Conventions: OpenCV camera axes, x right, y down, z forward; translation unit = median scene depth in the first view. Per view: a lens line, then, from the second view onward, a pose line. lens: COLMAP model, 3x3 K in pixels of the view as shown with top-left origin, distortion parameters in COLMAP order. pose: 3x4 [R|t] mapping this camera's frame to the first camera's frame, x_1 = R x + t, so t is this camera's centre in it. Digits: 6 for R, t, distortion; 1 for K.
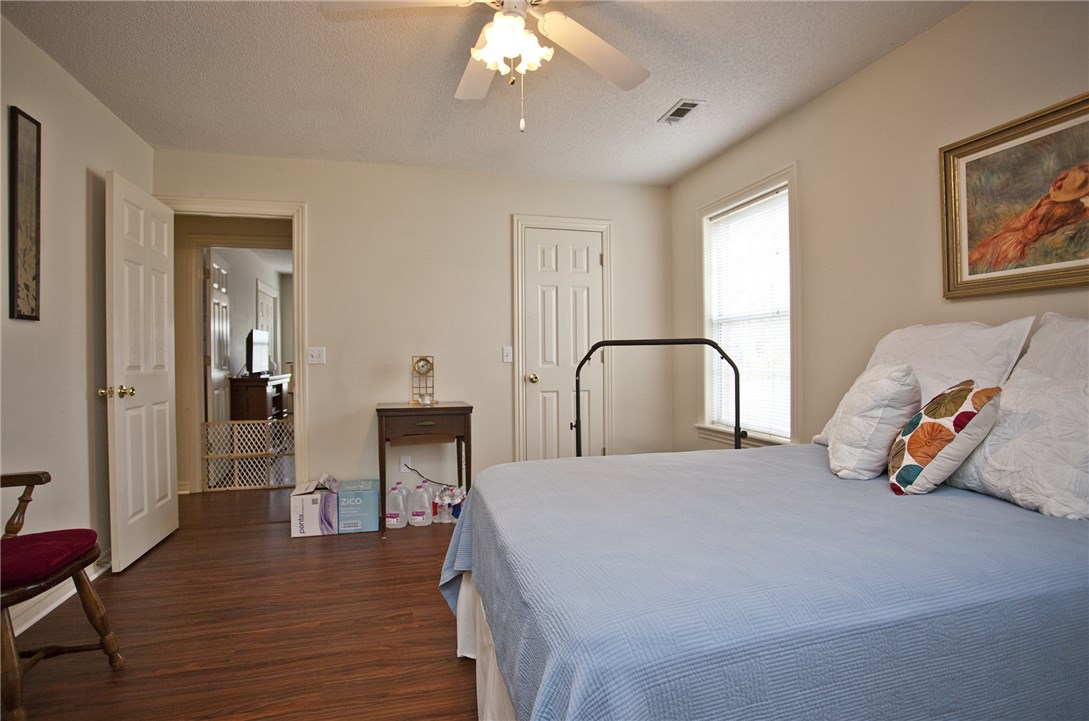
lens RADIAL K [[546.7, 0, 544.5], [0, 546.7, 360.5], [0, 0, 1]] dist [-0.081772, 0.030308]
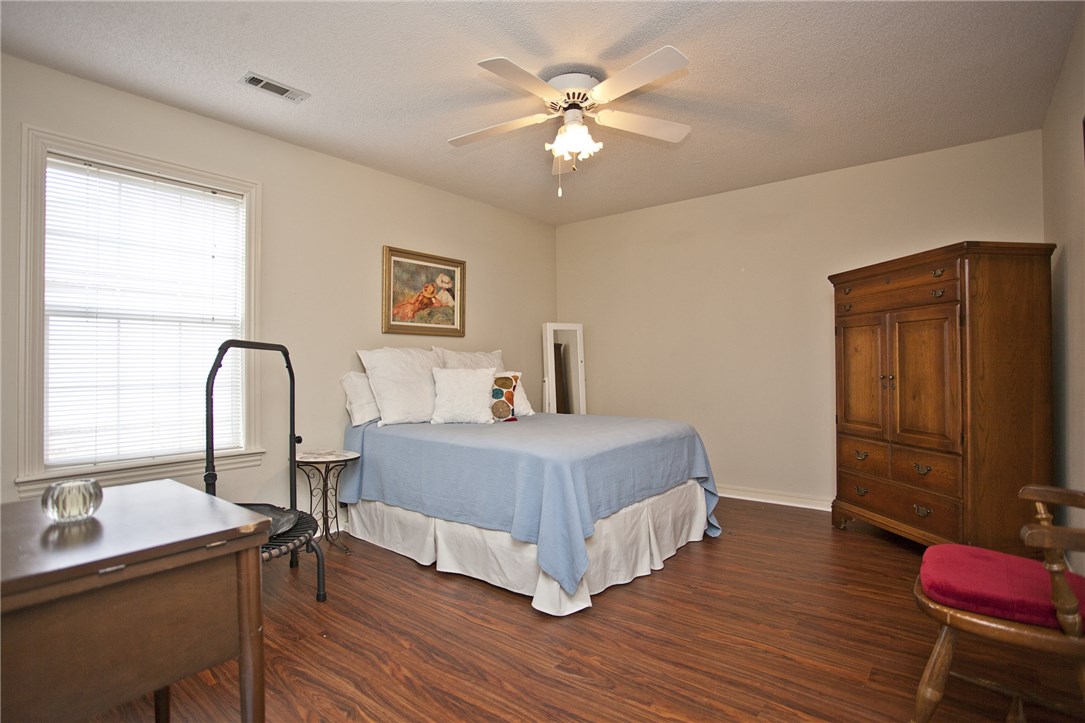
lens RADIAL K [[527.8, 0, 545.8], [0, 527.8, 360.5], [0, 0, 1]] dist [-0.074231, 0.027650]
pose [[-0.576114, 0.018159, 0.817168, -1.075130], [0.013784, 0.999827, -0.012500, 0.005129], [-0.817253, 0.004062, -0.576264, 1.753019]]
